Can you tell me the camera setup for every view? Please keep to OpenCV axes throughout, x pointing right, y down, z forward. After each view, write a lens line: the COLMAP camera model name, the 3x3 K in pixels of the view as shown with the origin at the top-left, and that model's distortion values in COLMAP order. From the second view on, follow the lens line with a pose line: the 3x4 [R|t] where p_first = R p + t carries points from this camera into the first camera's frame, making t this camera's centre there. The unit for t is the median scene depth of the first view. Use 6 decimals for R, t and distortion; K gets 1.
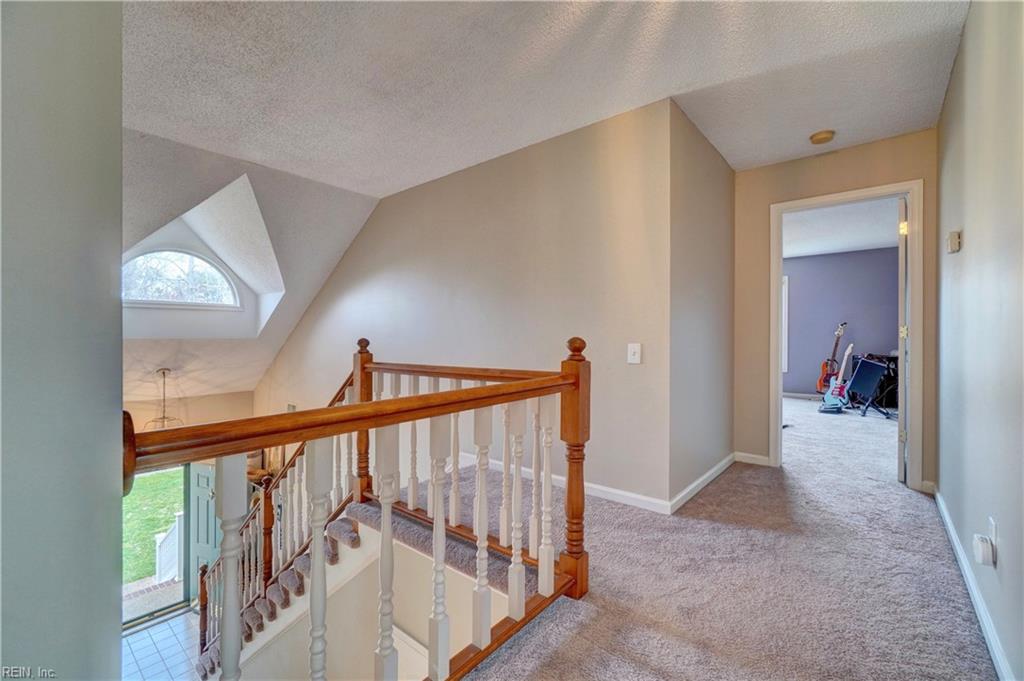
lens RADIAL K [[435.4, 0, 509.0], [0, 435.4, 337.2], [0, 0, 1]] dist [-0.009178, 0.000422]
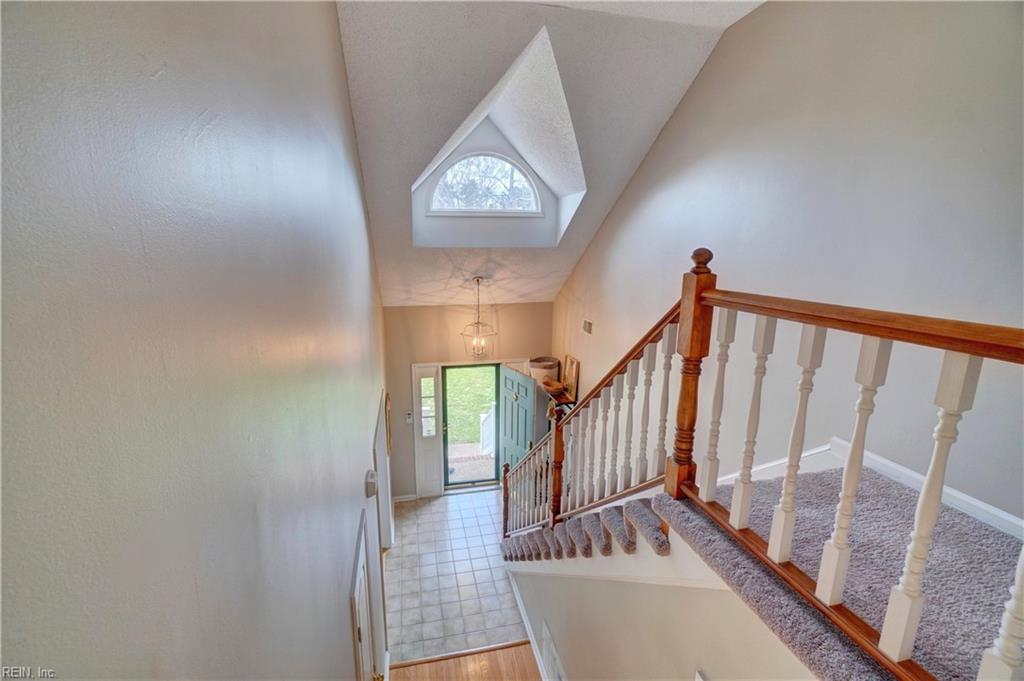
lens RADIAL K [[435.4, 0, 508.5], [0, 435.4, 337.7], [0, 0, 1]] dist [-0.009178, 0.000422]
pose [[0.799180, 0.126941, -0.587535, -0.136417], [-0.004621, 0.978715, 0.205173, 0.001216], [0.601074, -0.161255, 0.782756, 0.264804]]
